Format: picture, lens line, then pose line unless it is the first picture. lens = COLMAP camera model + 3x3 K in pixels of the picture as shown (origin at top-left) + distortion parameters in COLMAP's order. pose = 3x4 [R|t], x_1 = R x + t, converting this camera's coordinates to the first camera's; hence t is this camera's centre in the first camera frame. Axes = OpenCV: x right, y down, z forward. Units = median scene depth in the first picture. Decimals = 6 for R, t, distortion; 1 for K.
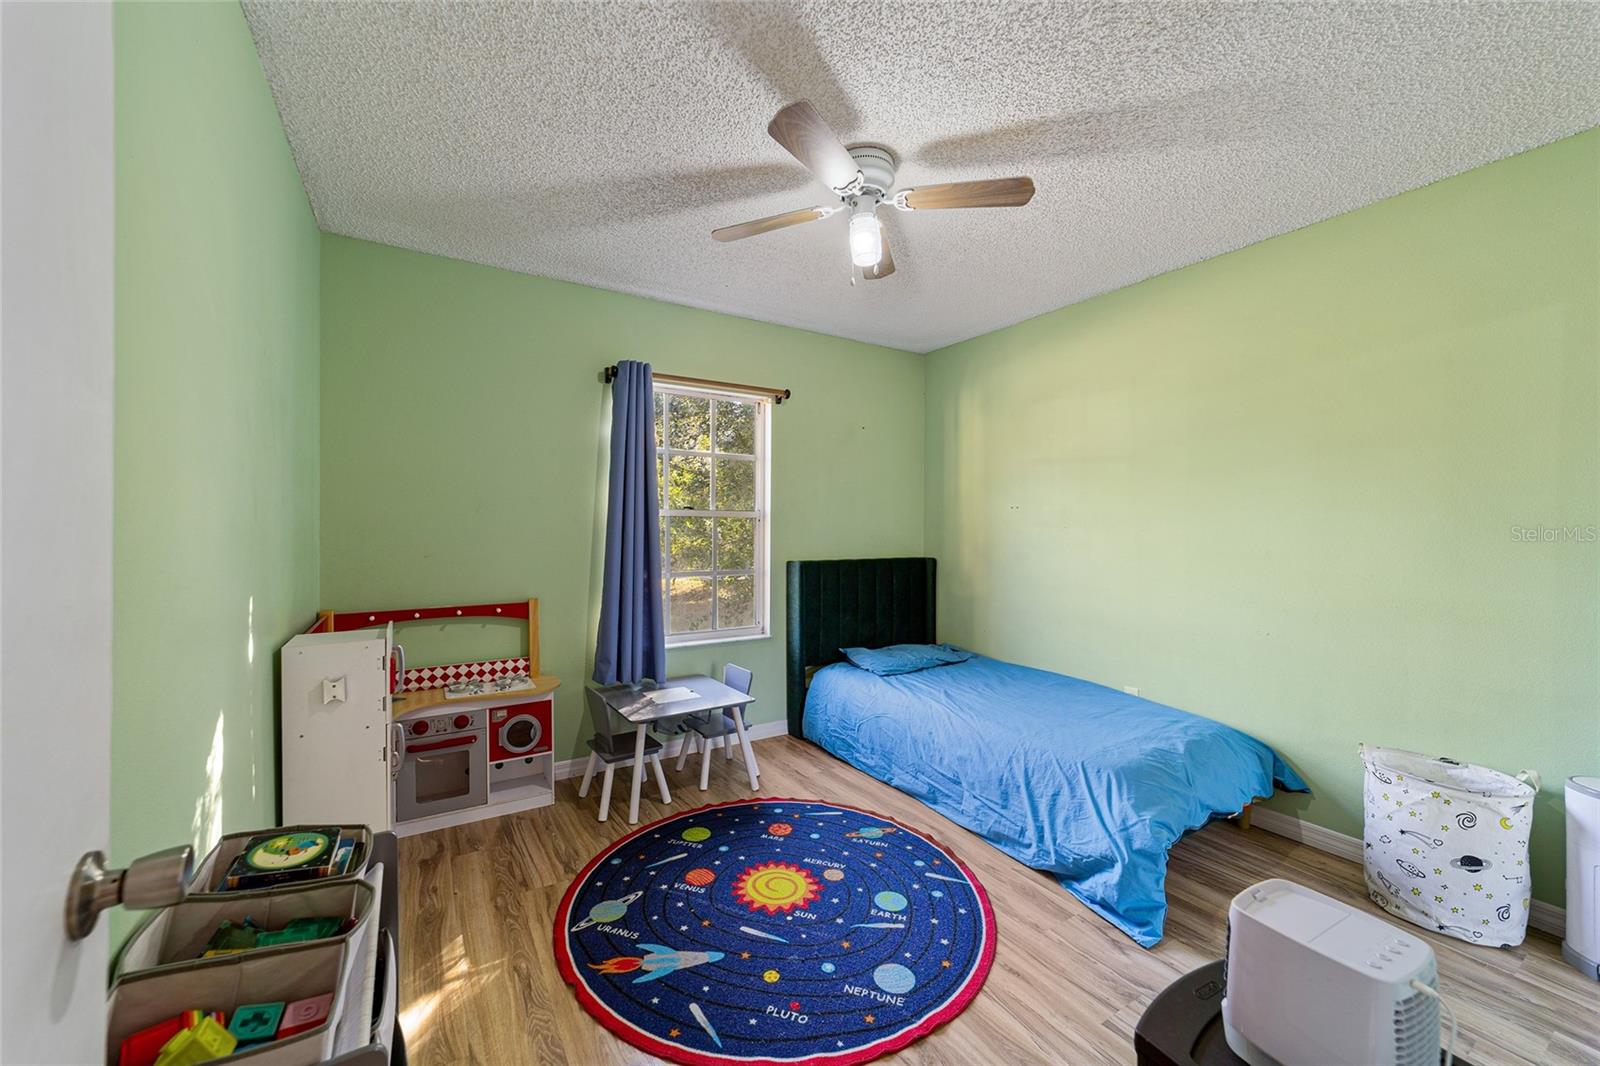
lens RADIAL K [[616.9, 0, 796.2], [0, 616.9, 530.5], [0, 0, 1]] dist [-0.016762, 0.007967]
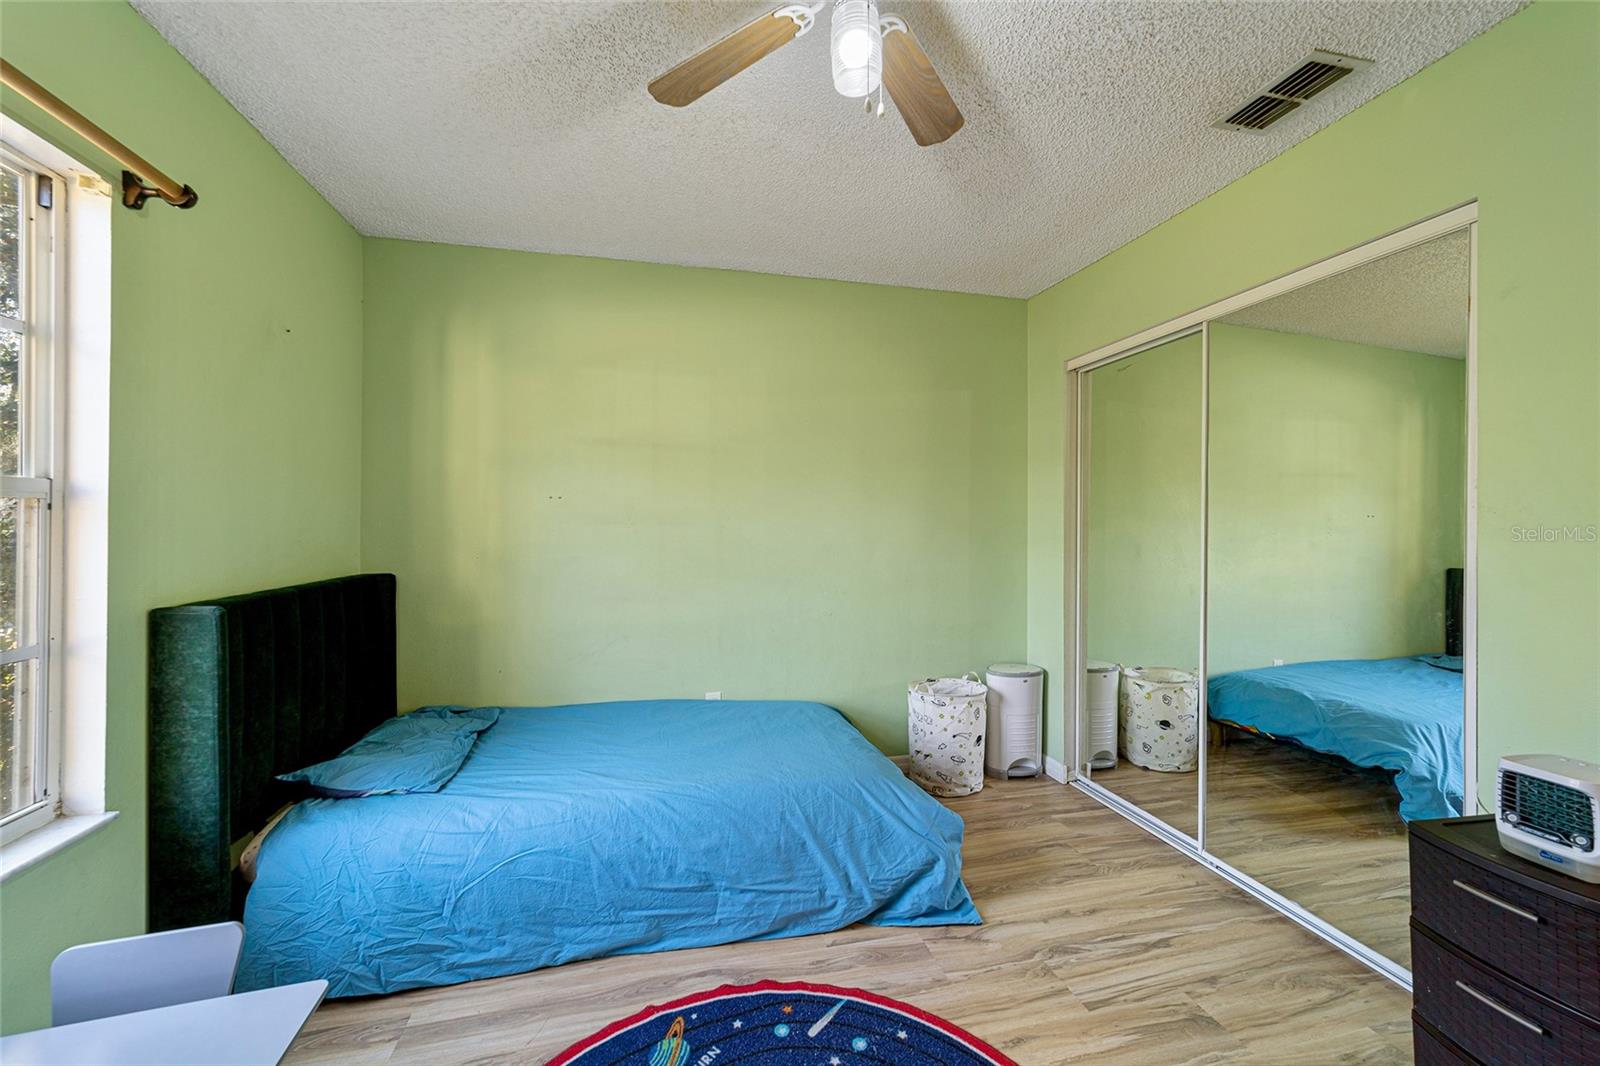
lens RADIAL K [[616.9, 0, 797.3], [0, 616.9, 520.5], [0, 0, 1]] dist [-0.016762, 0.007967]
pose [[0.314366, 0.001076, 0.949301, -0.377232], [0.004563, 0.999986, -0.002644, -0.007413], [-0.949291, 0.005163, 0.314356, 0.687173]]
